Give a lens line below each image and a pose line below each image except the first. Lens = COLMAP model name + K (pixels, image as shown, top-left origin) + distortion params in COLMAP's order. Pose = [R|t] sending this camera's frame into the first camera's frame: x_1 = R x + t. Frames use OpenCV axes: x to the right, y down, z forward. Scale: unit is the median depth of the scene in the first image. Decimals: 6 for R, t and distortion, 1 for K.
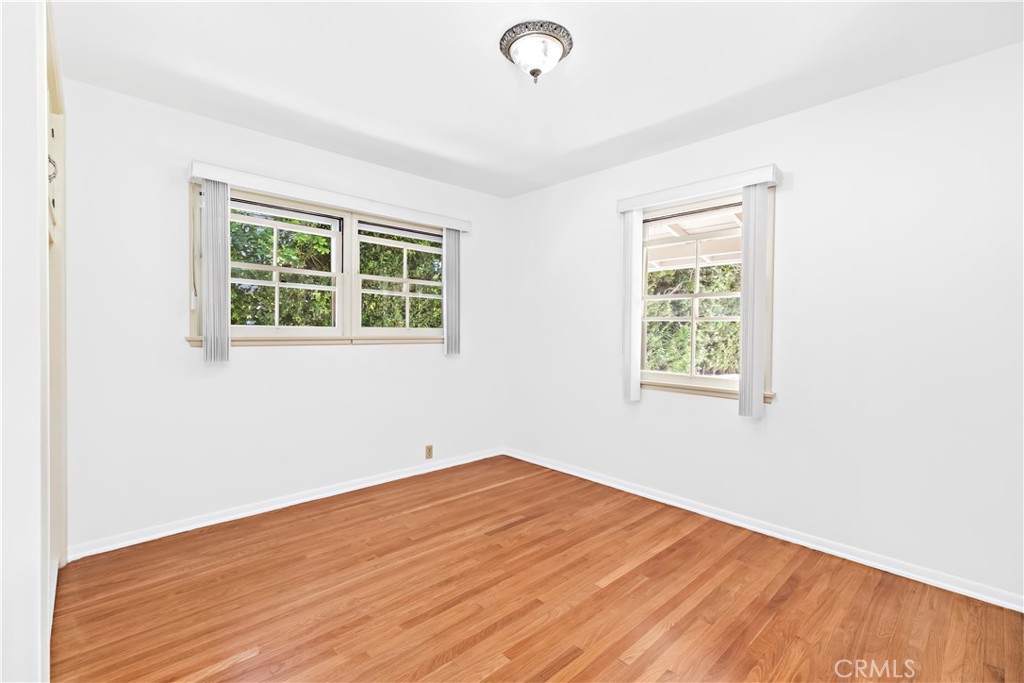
lens RADIAL K [[457.4, 0, 508.3], [0, 457.4, 335.4], [0, 0, 1]] dist [-0.001754, -0.000419]
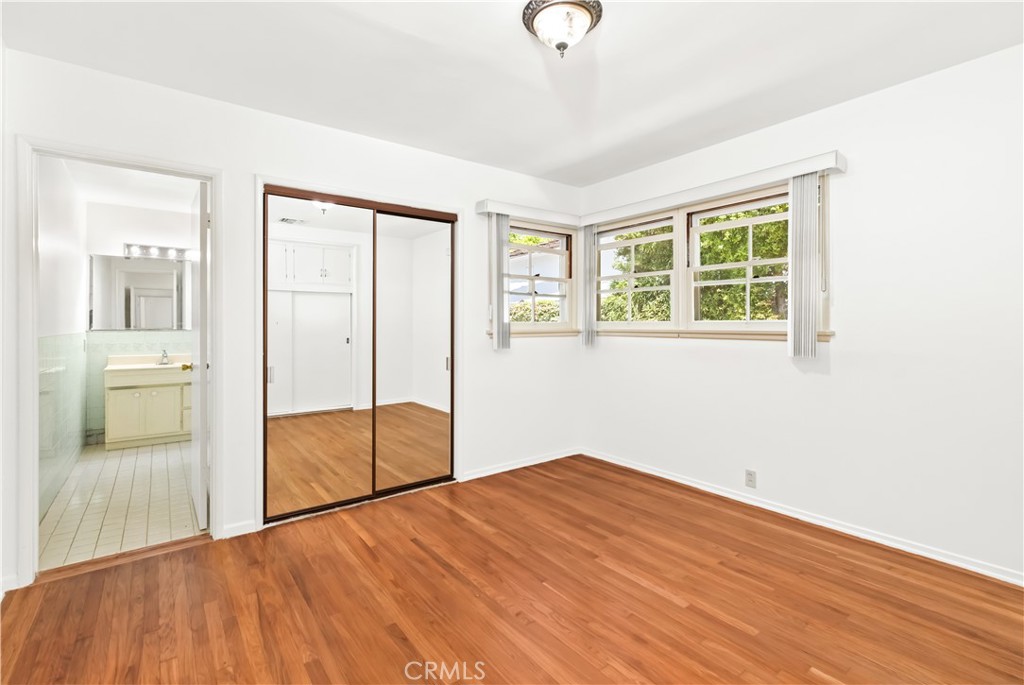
lens RADIAL K [[457.4, 0, 508.3], [0, 457.4, 336.4], [0, 0, 1]] dist [-0.001754, -0.000419]
pose [[-0.103937, 0.017231, -0.994435, 0.658369], [-0.011824, 0.999758, 0.018559, 0.001994], [0.994514, 0.013687, -0.103708, 0.667202]]
